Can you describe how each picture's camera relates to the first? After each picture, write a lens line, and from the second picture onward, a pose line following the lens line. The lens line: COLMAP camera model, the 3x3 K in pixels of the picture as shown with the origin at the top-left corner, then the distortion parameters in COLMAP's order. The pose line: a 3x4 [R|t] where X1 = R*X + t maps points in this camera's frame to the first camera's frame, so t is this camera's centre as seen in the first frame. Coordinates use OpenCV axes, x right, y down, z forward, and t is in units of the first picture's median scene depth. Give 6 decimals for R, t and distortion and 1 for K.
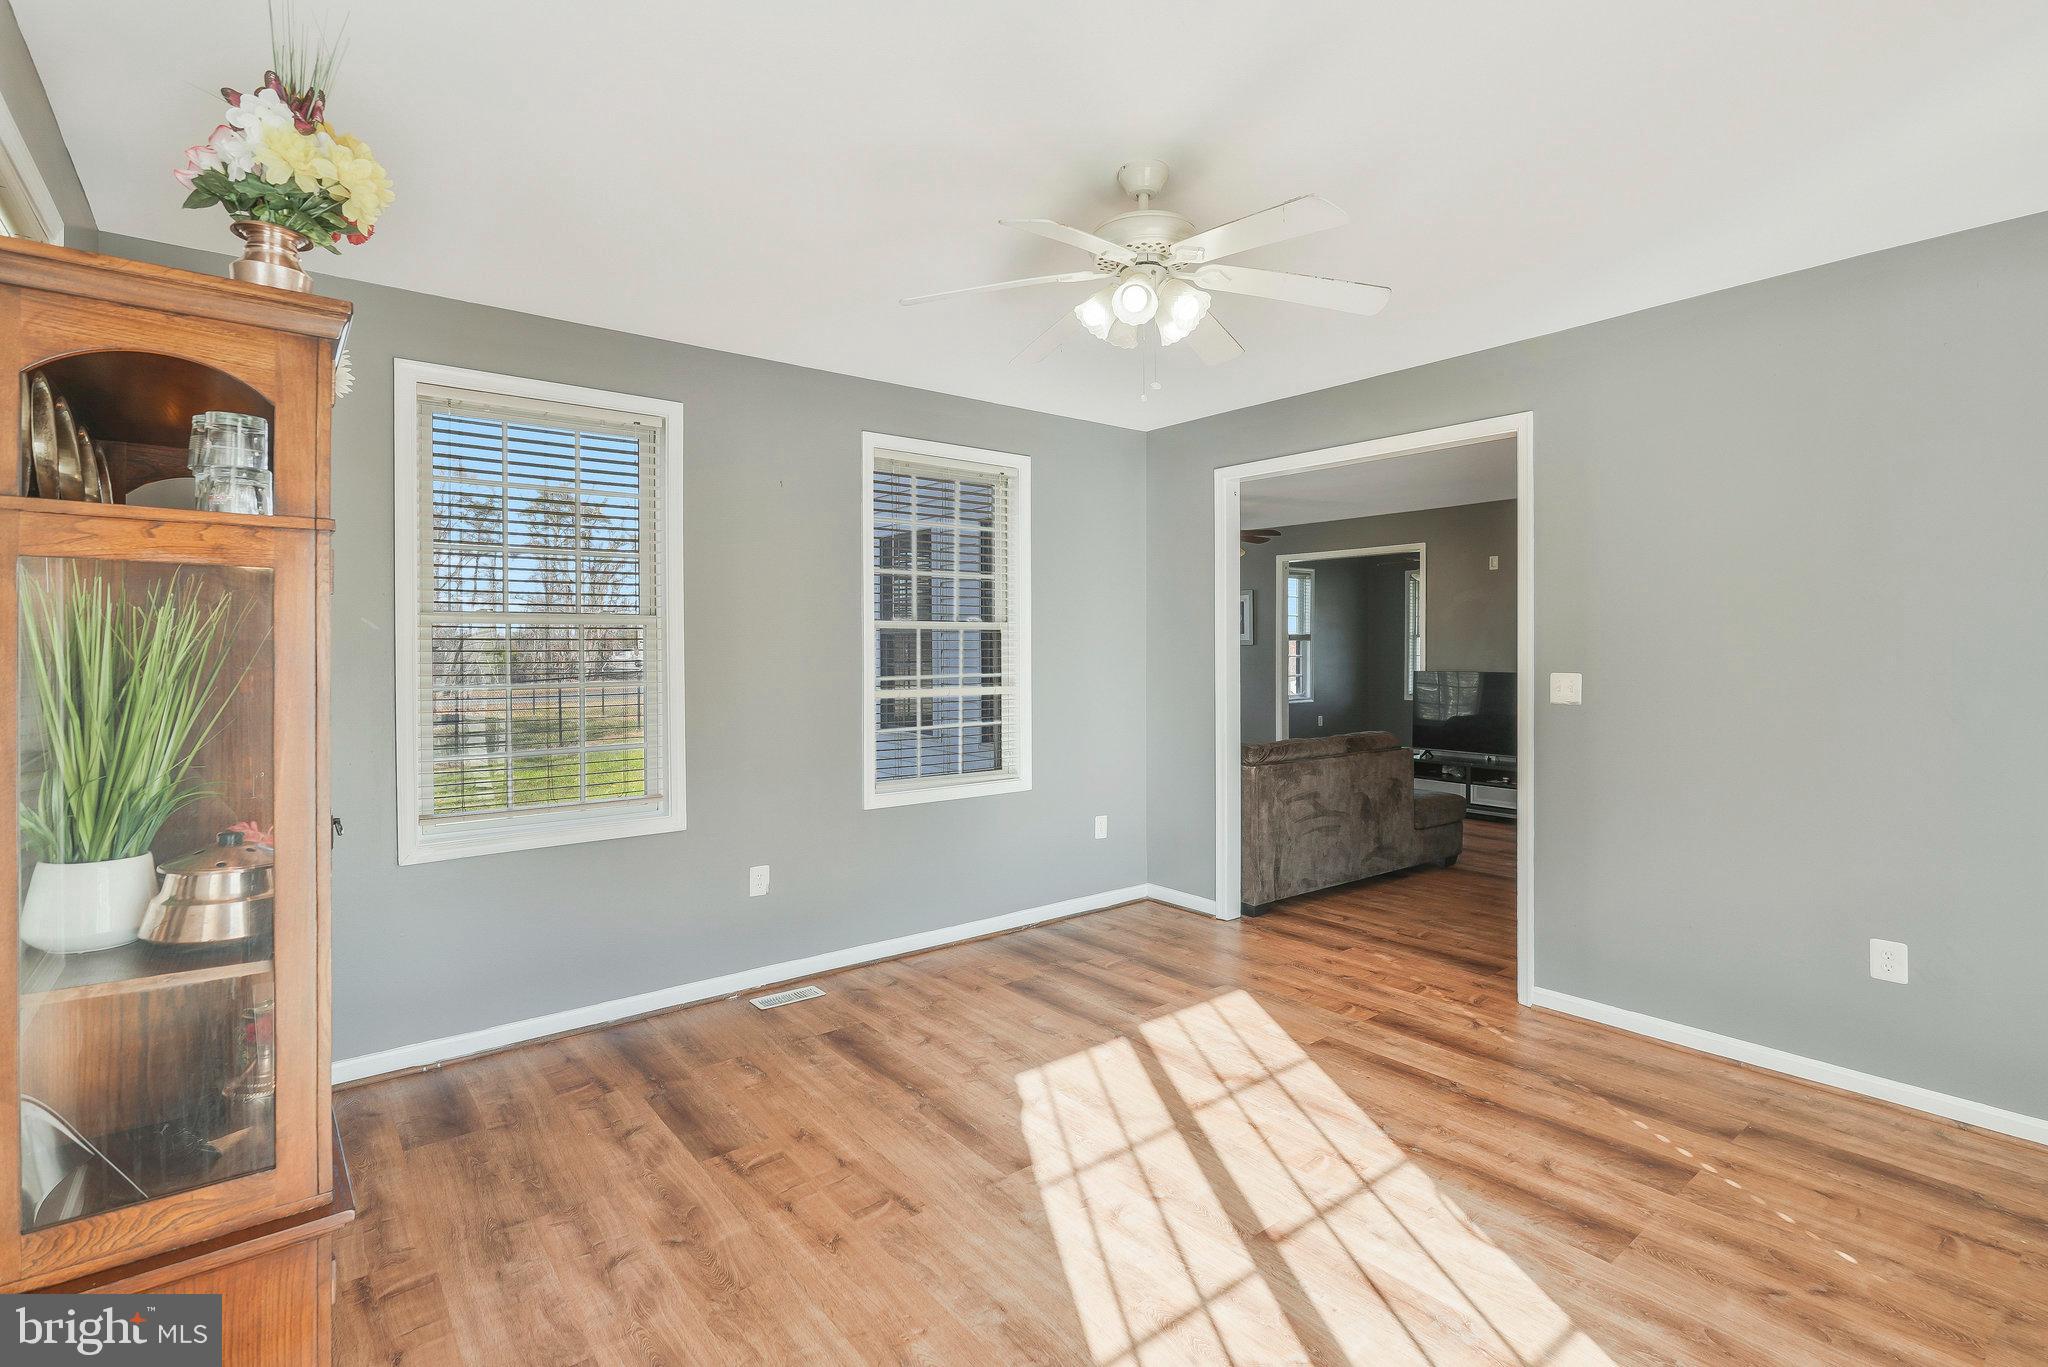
lens RADIAL K [[957.0, 0, 1018.0], [0, 957.0, 662.6], [0, 0, 1]] dist [-0.002940, 0.000661]
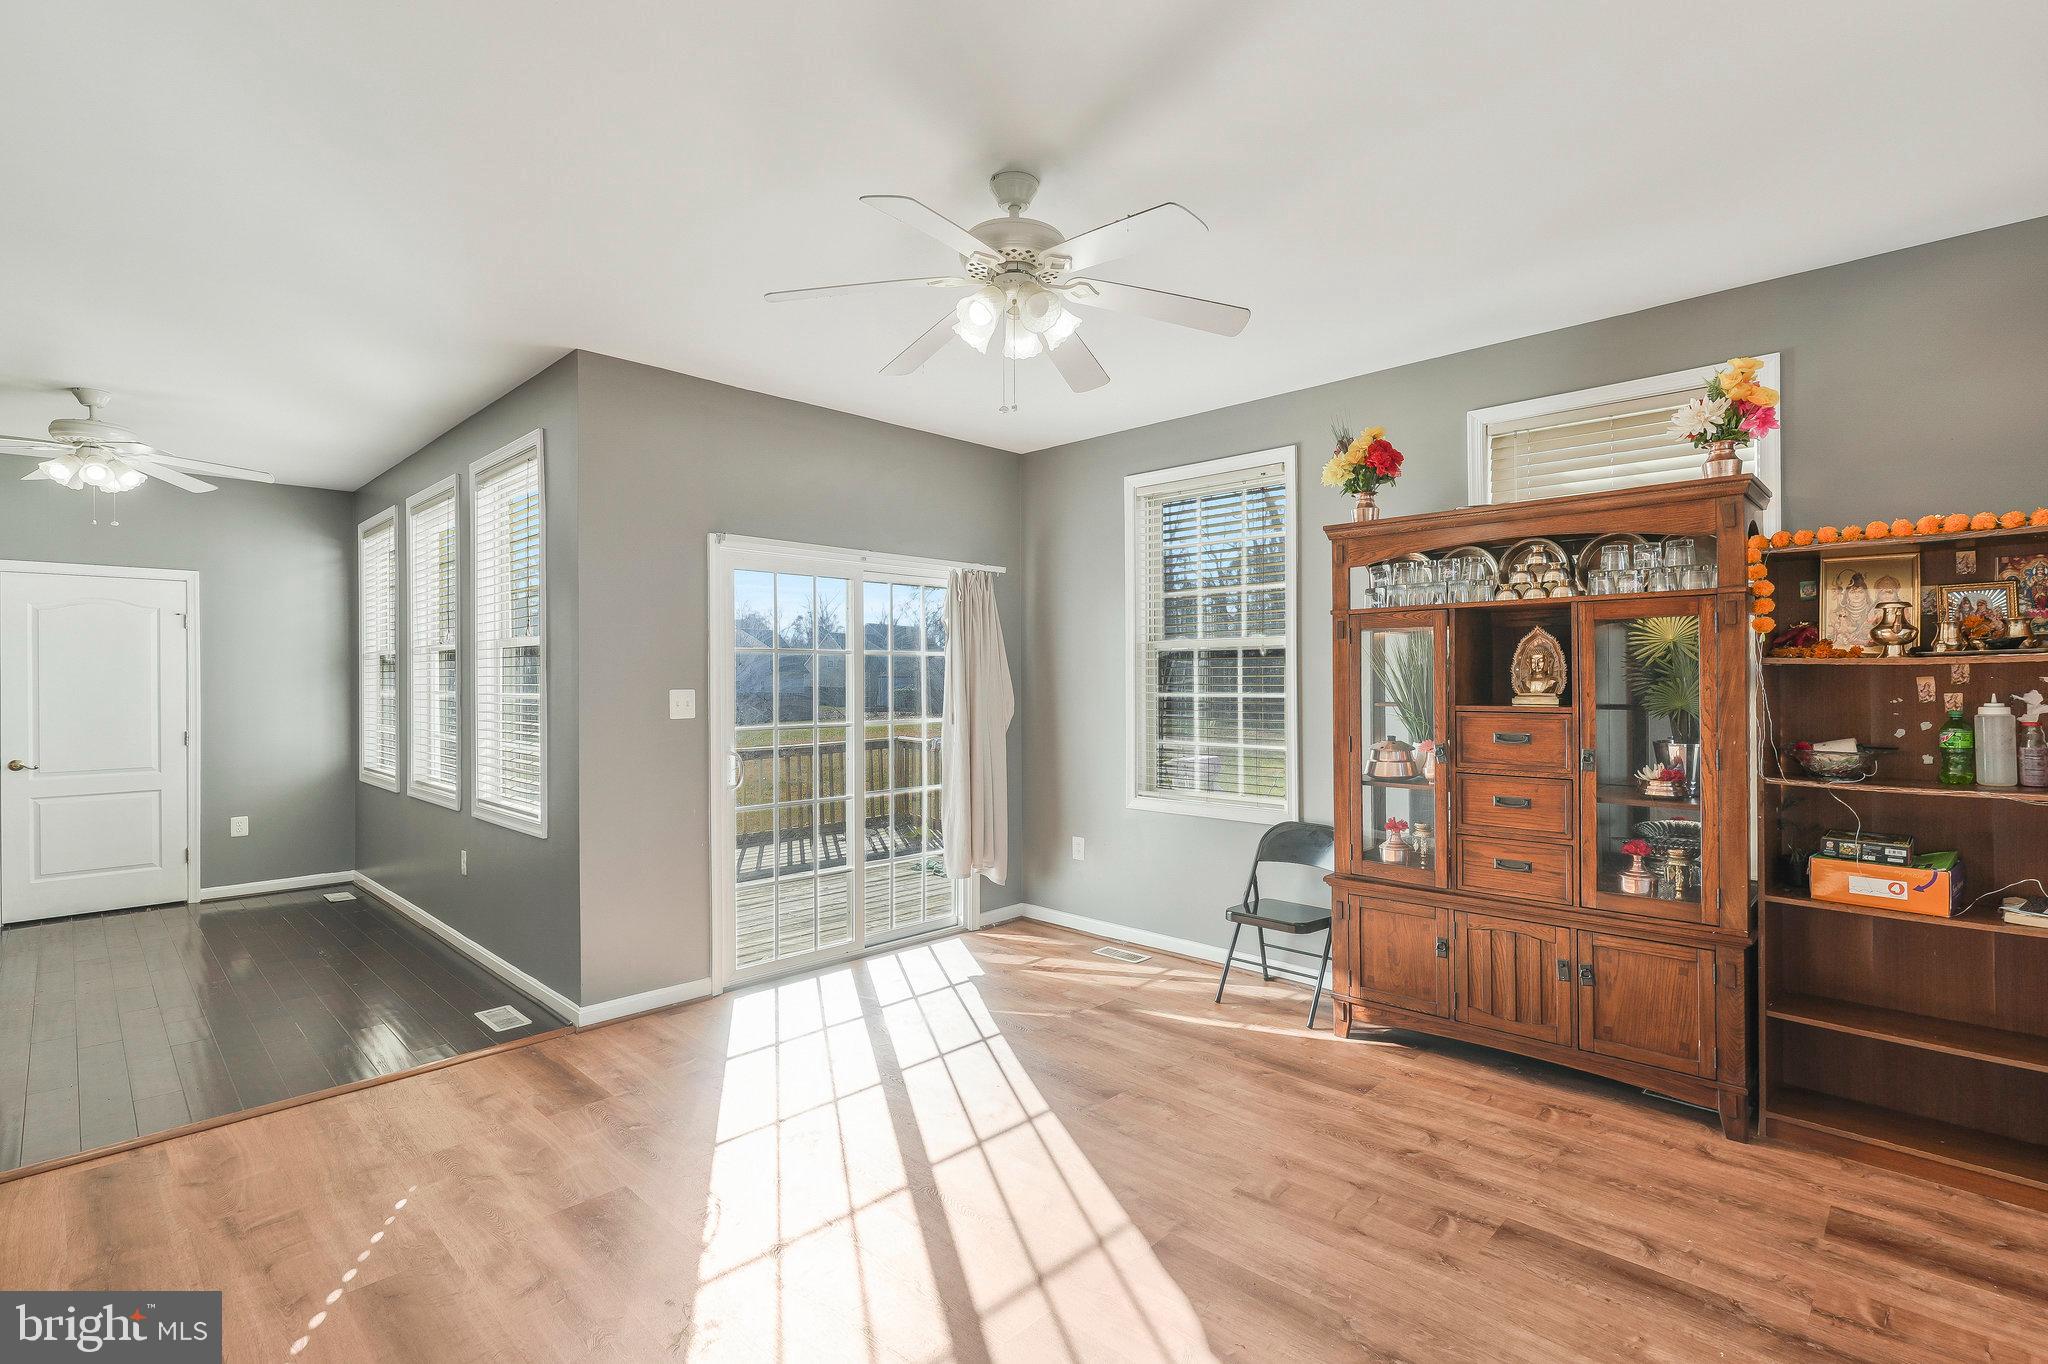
lens RADIAL K [[959.7, 0, 1024.0], [0, 959.7, 682.0], [0, 0, 1]] dist [-0.001272, 0.000032]
pose [[-0.990817, 0.006645, -0.135048, 0.263175], [0.004142, 0.999815, 0.018805, -0.007089], [0.135148, 0.018073, -0.990661, 1.991935]]
